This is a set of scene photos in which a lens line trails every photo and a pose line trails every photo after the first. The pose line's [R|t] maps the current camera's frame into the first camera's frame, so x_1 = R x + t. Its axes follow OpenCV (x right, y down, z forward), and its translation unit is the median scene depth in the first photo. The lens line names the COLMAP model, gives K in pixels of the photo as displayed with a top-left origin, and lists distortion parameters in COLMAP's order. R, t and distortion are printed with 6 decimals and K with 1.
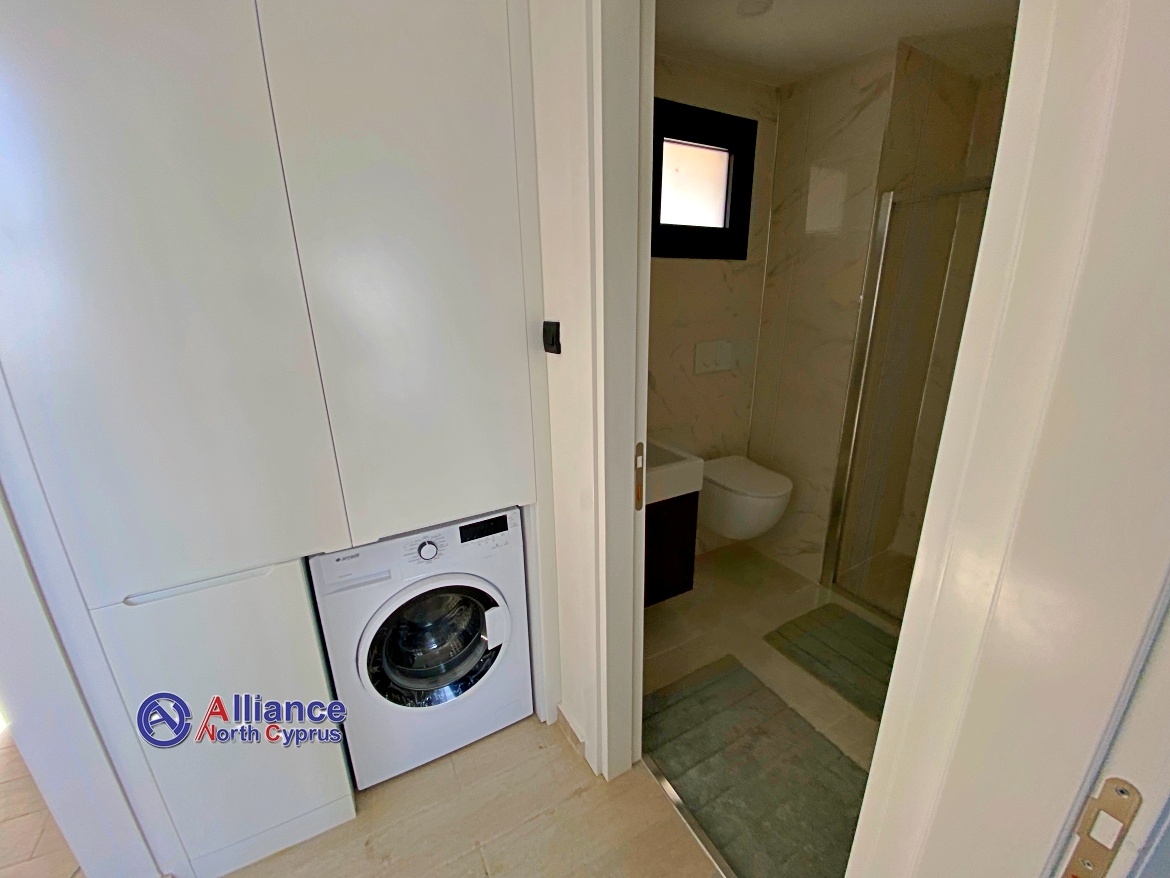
lens RADIAL K [[474.1, 0, 585.0], [0, 474.1, 439.0], [0, 0, 1]] dist [0.049248, -0.035778]
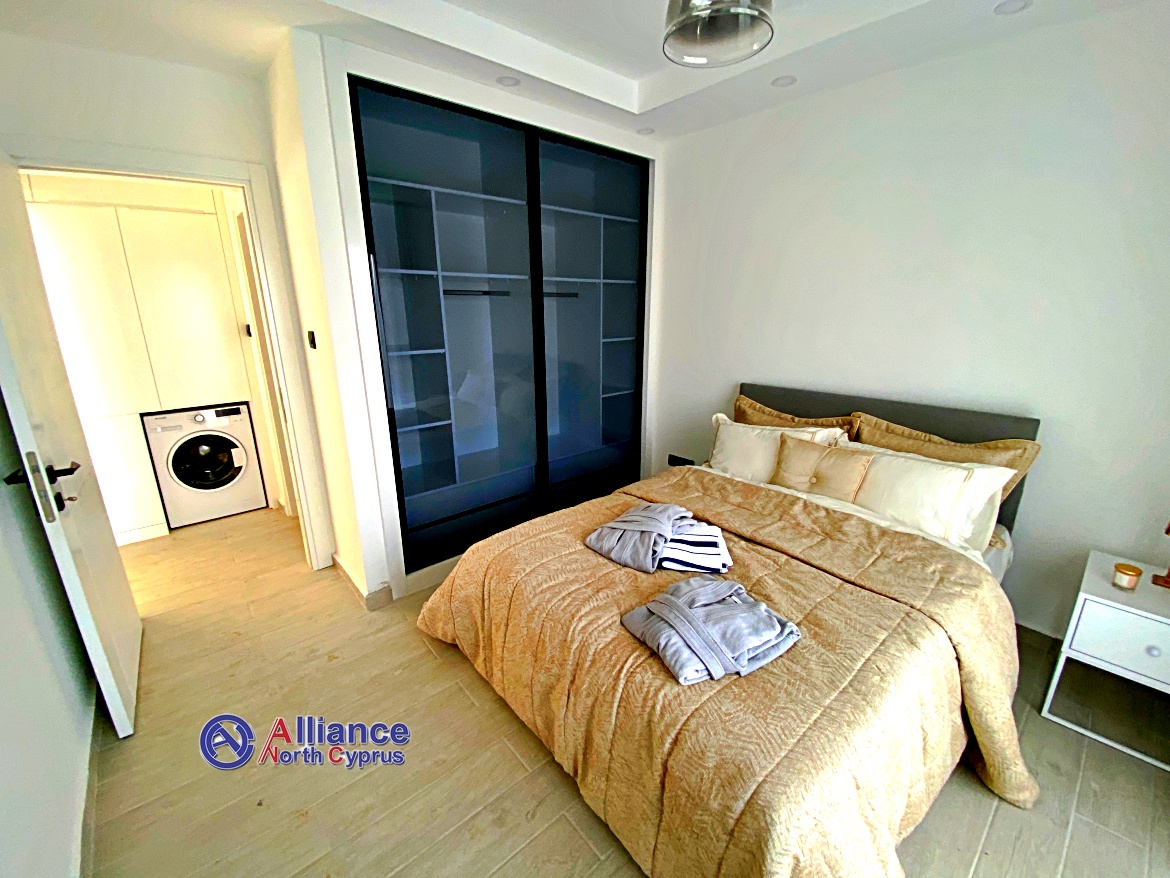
lens RADIAL K [[481.3, 0, 586.6], [0, 481.3, 443.8], [0, 0, 1]] dist [0.013749, 0.000008]
pose [[0.979478, -0.043480, 0.196805, 0.997438], [0.050873, 0.998171, -0.032663, 0.485950], [-0.195025, 0.042005, 0.979898, -1.618459]]
